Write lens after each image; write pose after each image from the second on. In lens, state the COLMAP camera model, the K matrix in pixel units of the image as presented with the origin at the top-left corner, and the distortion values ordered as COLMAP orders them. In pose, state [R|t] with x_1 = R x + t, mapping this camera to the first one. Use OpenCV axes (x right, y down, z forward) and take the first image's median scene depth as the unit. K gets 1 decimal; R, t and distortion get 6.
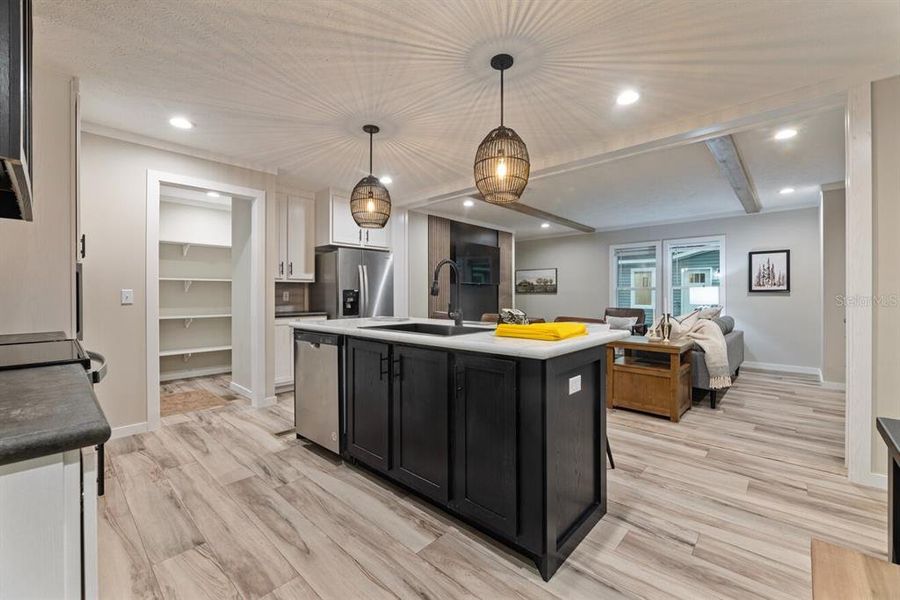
lens RADIAL K [[373.0, 0, 451.6], [0, 373.0, 295.0], [0, 0, 1]] dist [-0.000273, -0.000129]
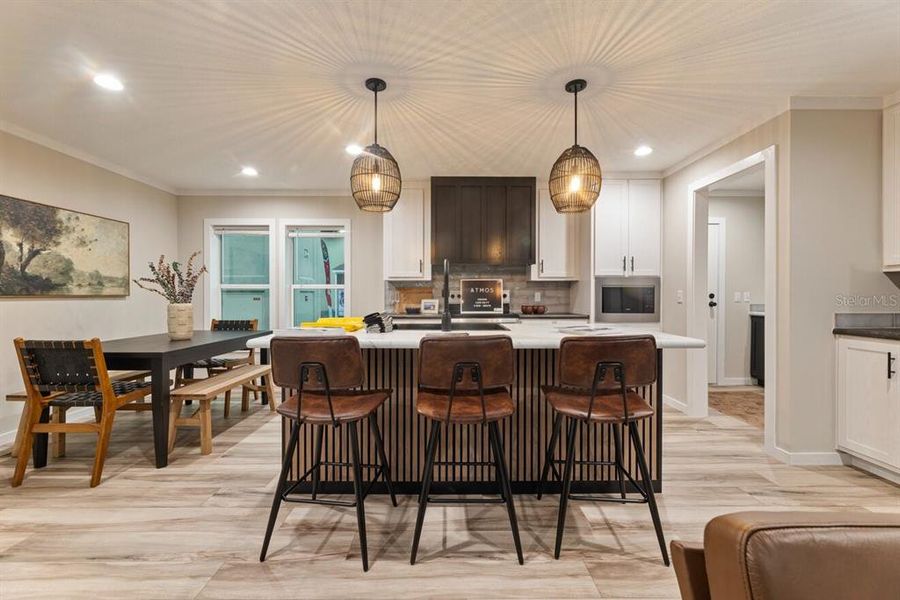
lens RADIAL K [[368.4, 0, 450.0], [0, 368.4, 298.4], [0, 0, 1]] dist [-0.000617, 0.000068]
pose [[-0.729647, 0.007760, -0.683780, 0.663541], [0.002179, 0.999957, 0.009024, -0.004130], [0.683820, 0.005094, -0.729633, 1.781126]]
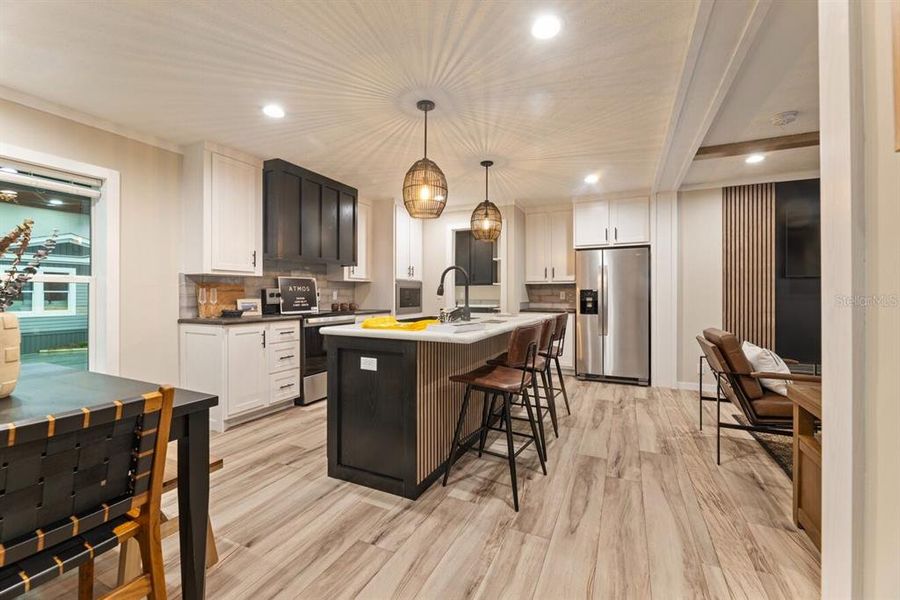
lens RADIAL K [[365.9, 0, 450.1], [0, 365.9, 295.4], [0, 0, 1]] dist [-0.000324, -0.000009]
pose [[0.293605, 0.006425, -0.955905, 1.202302], [-0.001154, 0.999979, 0.006367, -0.008253], [0.955926, -0.000767, 0.293606, 0.659312]]
